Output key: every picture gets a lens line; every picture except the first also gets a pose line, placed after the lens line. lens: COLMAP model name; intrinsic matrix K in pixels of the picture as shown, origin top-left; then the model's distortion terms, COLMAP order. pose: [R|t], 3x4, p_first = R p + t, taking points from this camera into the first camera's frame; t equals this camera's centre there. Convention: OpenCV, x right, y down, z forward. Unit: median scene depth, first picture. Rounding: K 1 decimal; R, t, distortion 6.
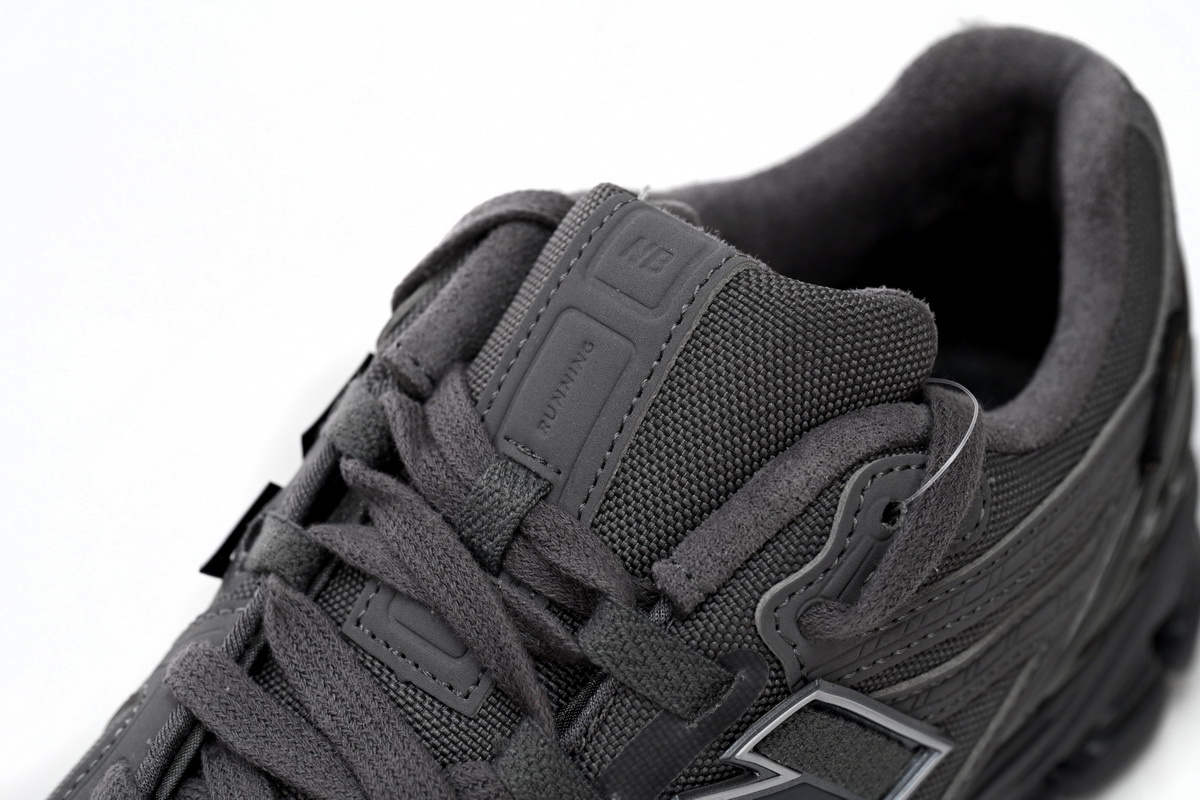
lens RADIAL K [[2869.6, 0, 598.5], [0, 2869.6, 401.1], [0, 0, 1]] dist [-0.050725, 0.000000]
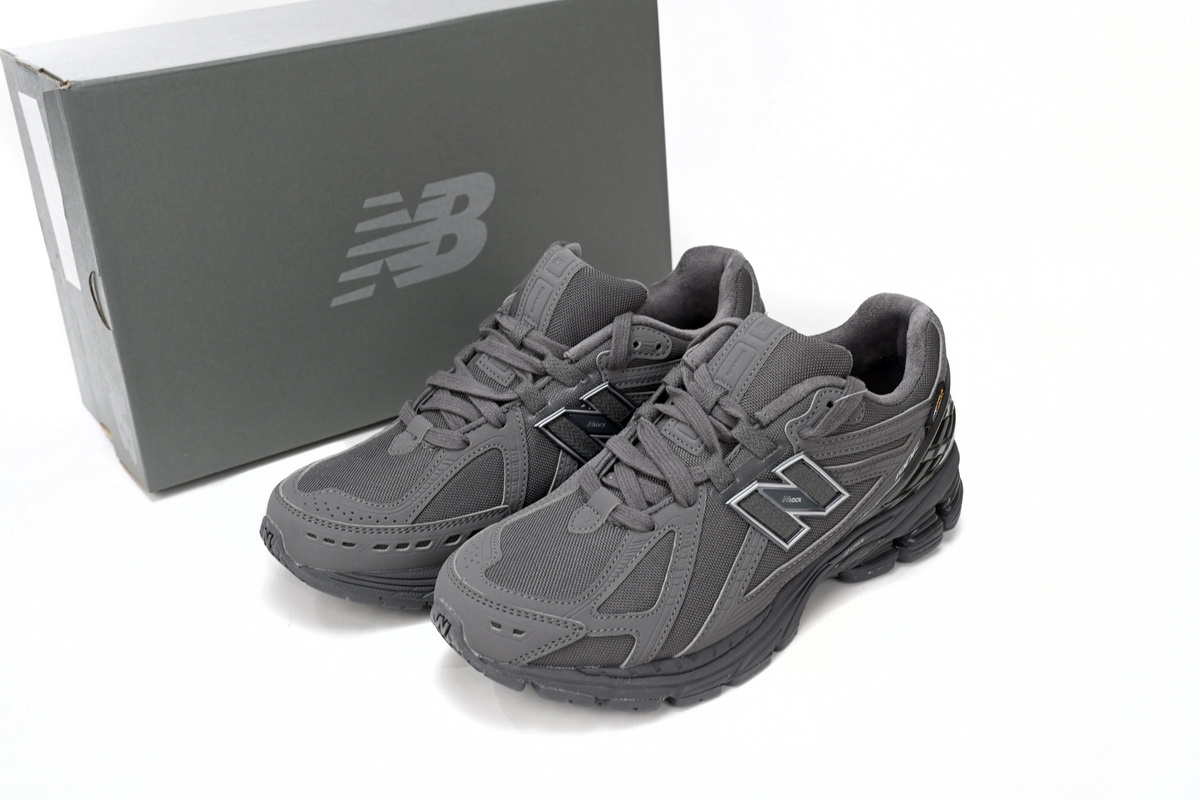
lens RADIAL K [[1519.6, 0, 605.9], [0, 1519.6, 399.3], [0, 0, 1]] dist [0.027165, 0.000000]
pose [[0.983300, 0.079918, -0.163508, 0.131550], [-0.114593, 0.969845, -0.215102, 0.430053], [0.141387, 0.230247, 0.962806, -0.702254]]
